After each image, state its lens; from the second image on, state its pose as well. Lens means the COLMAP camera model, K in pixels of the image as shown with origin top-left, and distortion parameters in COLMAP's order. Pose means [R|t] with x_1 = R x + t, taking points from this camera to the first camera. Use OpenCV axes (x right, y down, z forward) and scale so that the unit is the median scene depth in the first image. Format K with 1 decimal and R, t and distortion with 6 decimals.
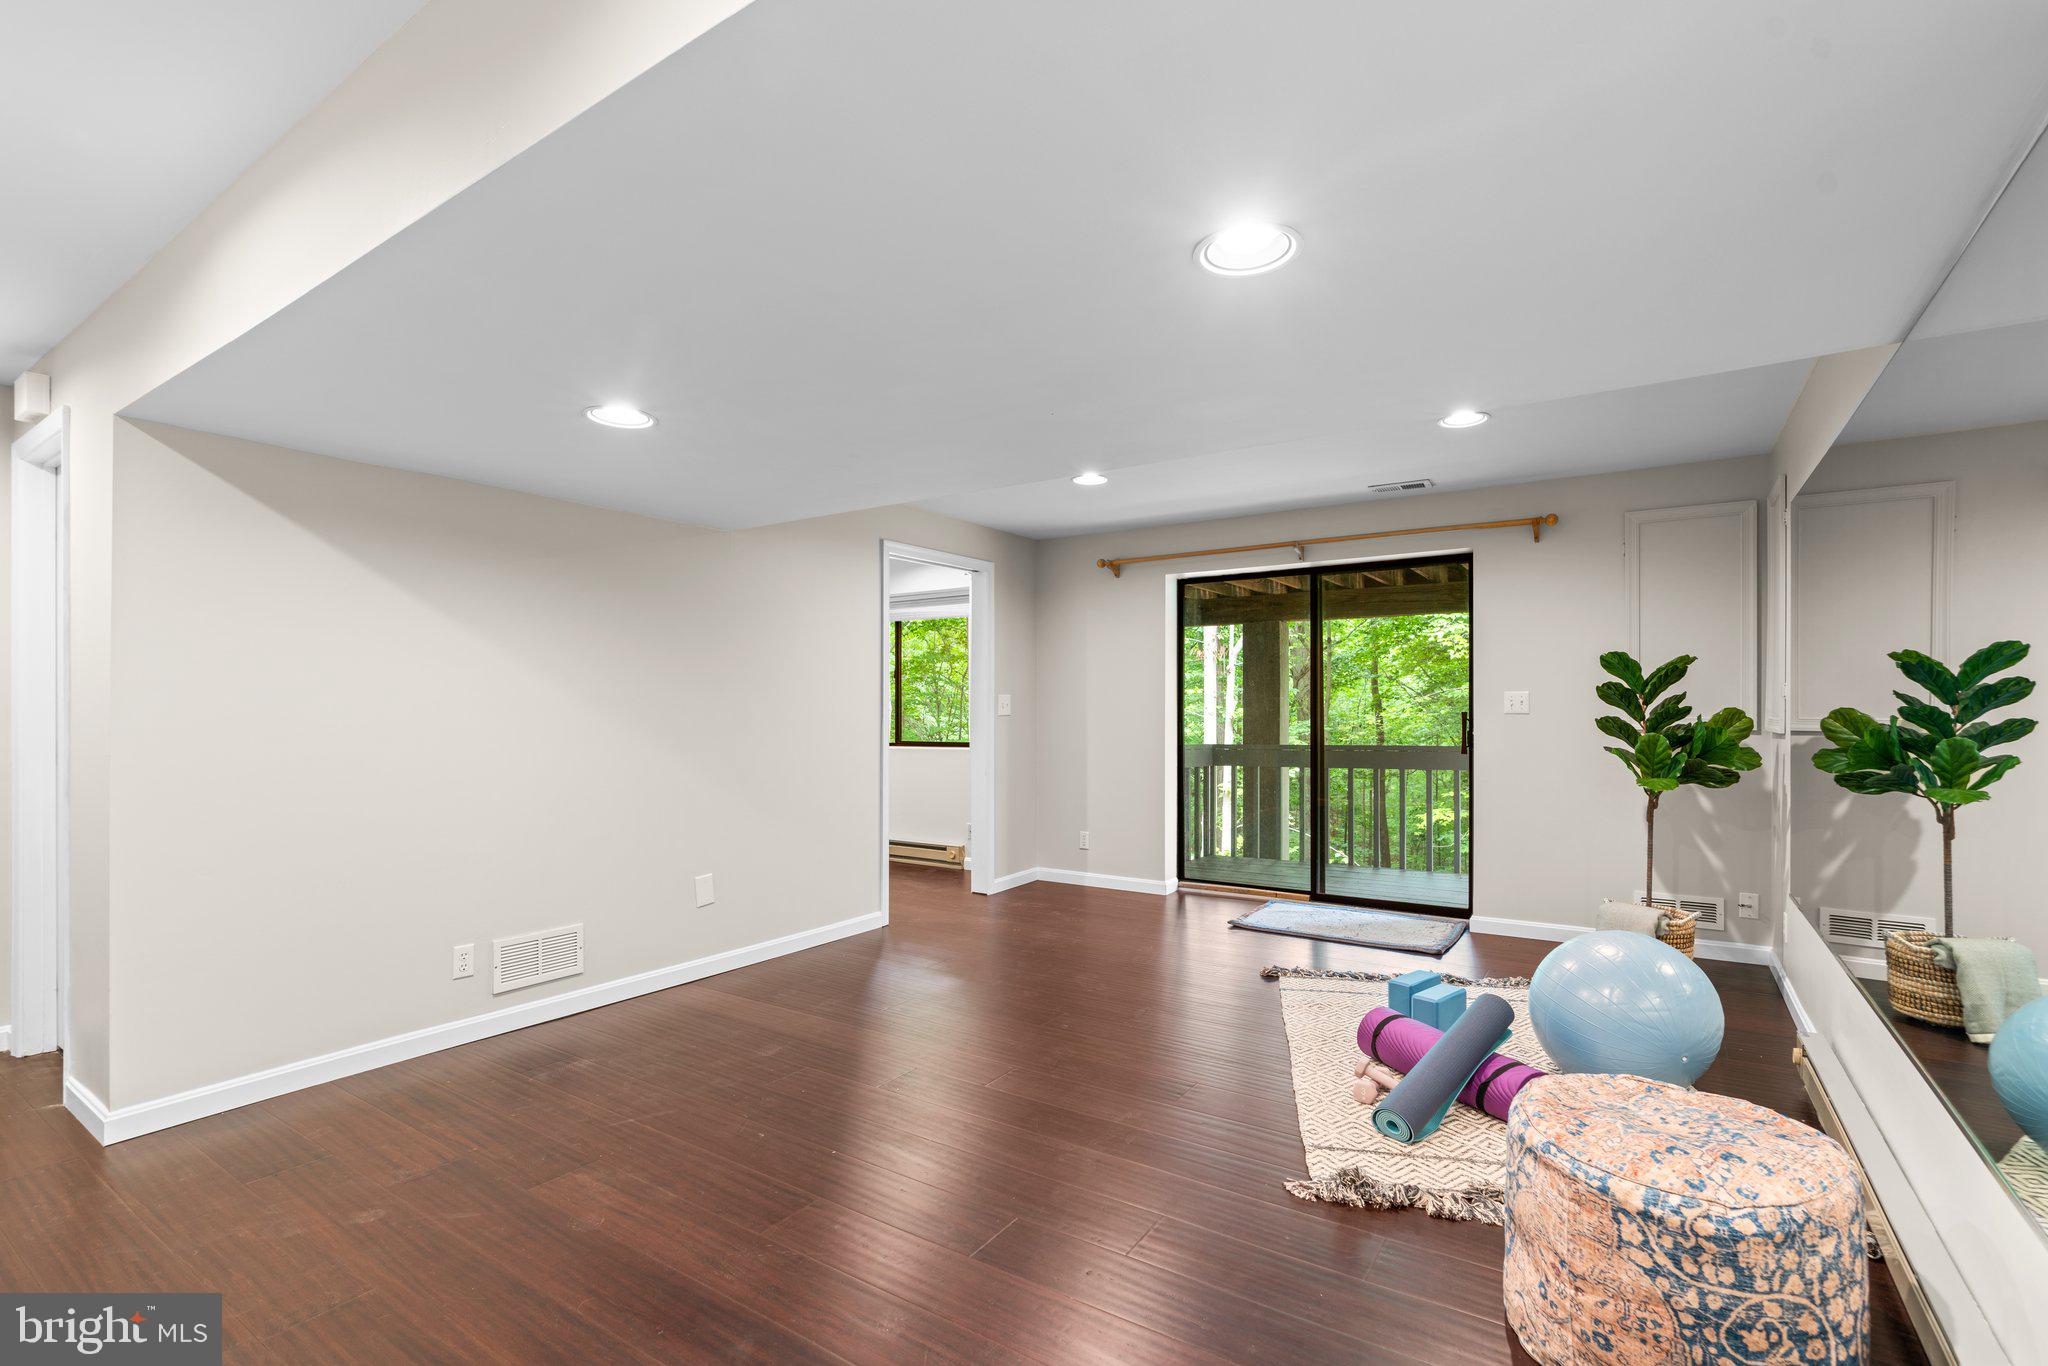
lens RADIAL K [[937.0, 0, 1024.2], [0, 937.0, 701.6], [0, 0, 1]] dist [-0.005723, 0.004491]
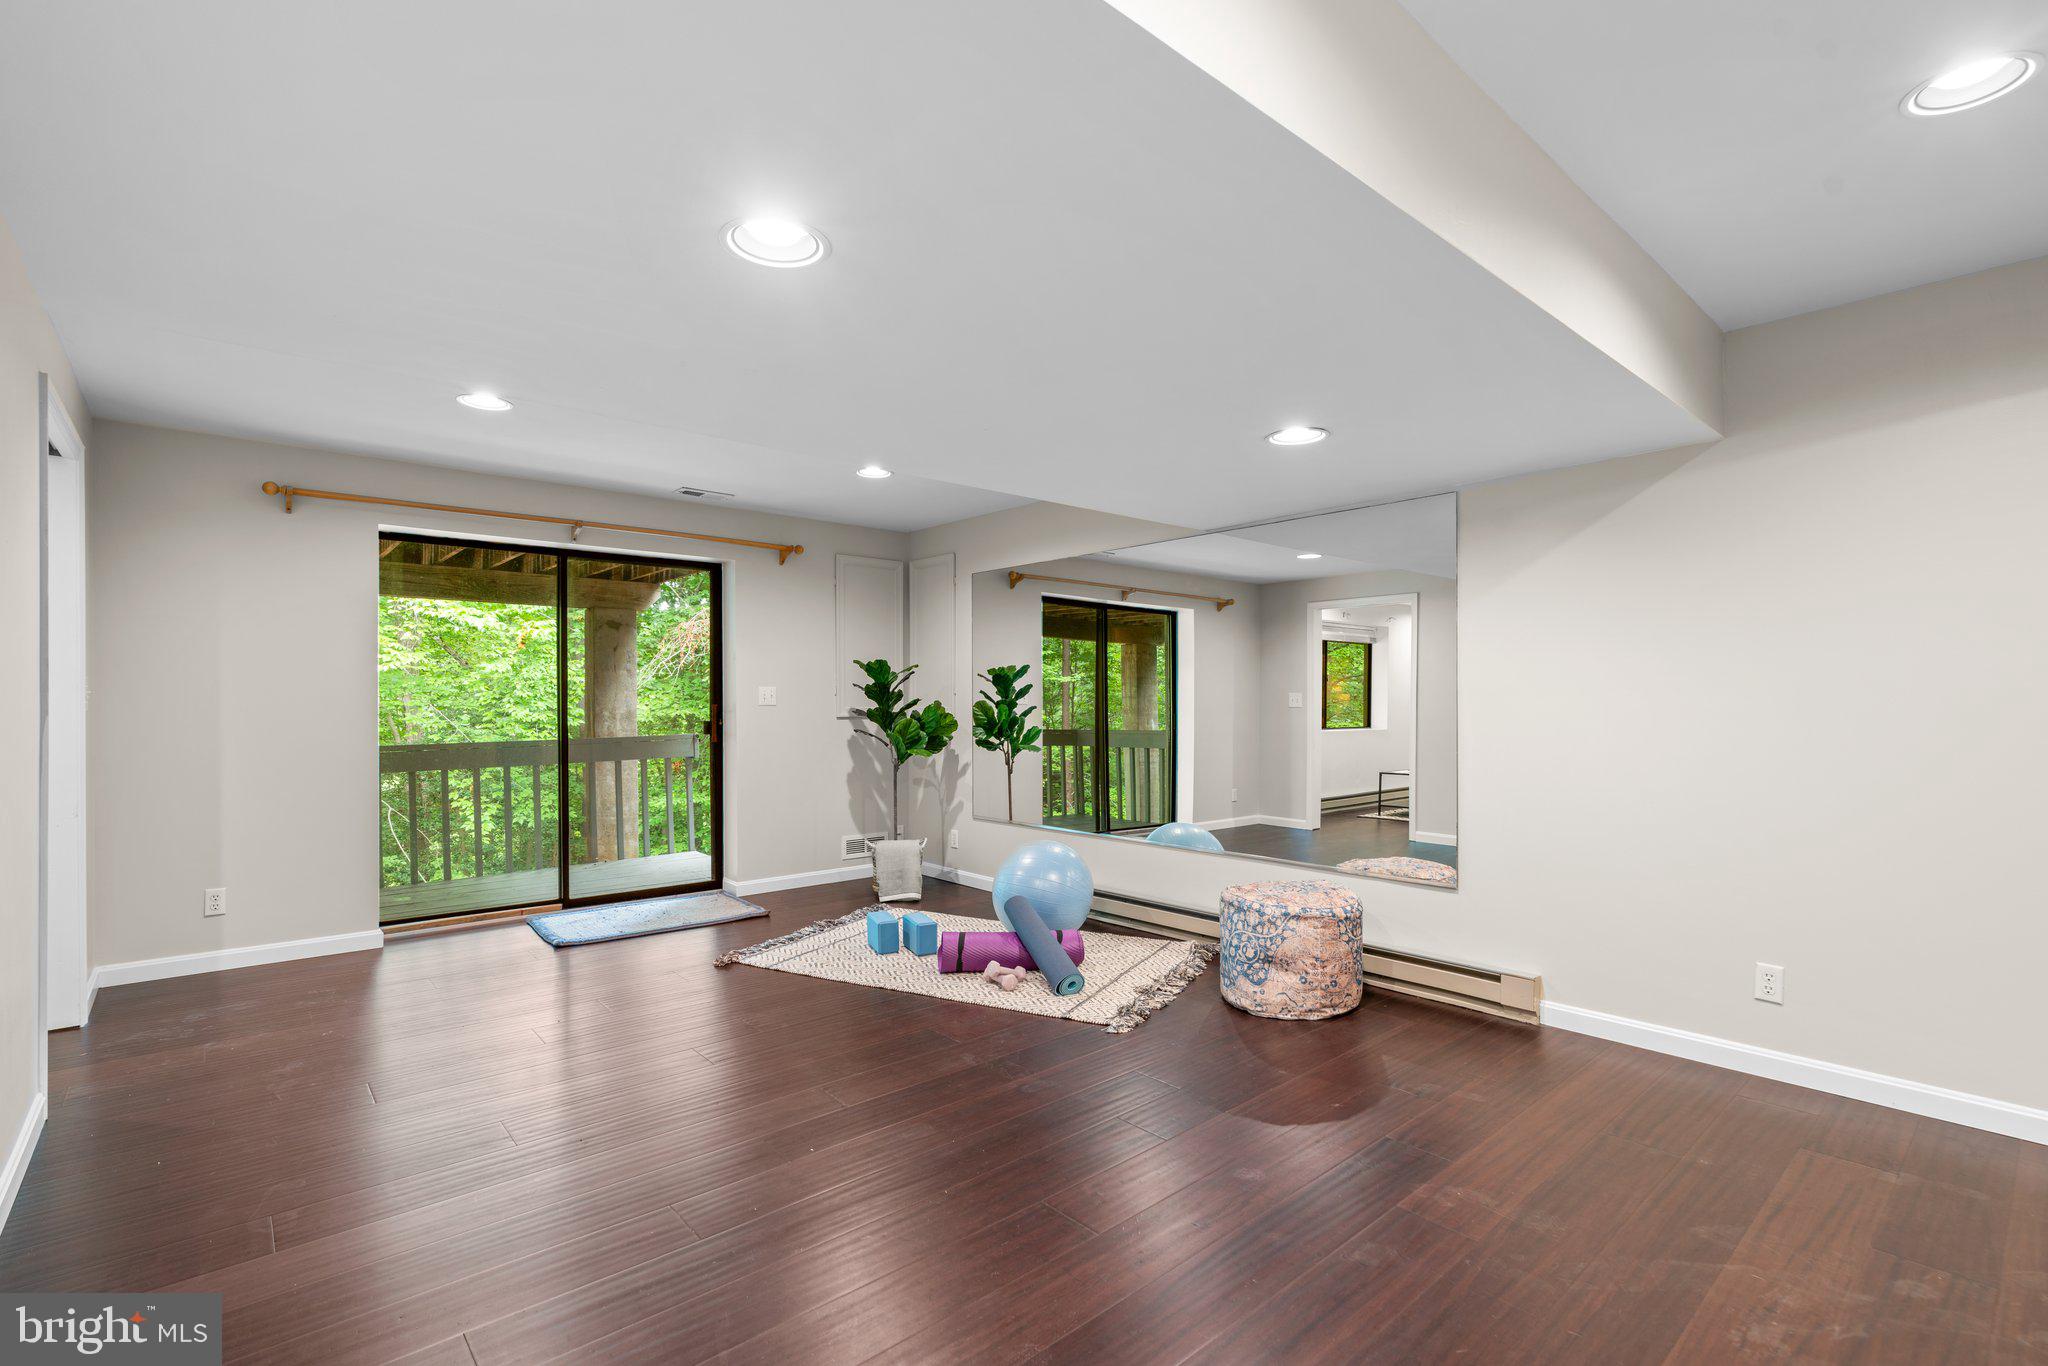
lens RADIAL K [[937.0, 0, 1055.5], [0, 937.0, 703.6], [0, 0, 1]] dist [-0.005723, 0.004491]
pose [[0.237718, -0.000543, 0.971334, -0.635939], [-0.008891, 0.999957, 0.002735, 0.004327], [-0.971294, -0.009286, 0.237703, 0.413014]]
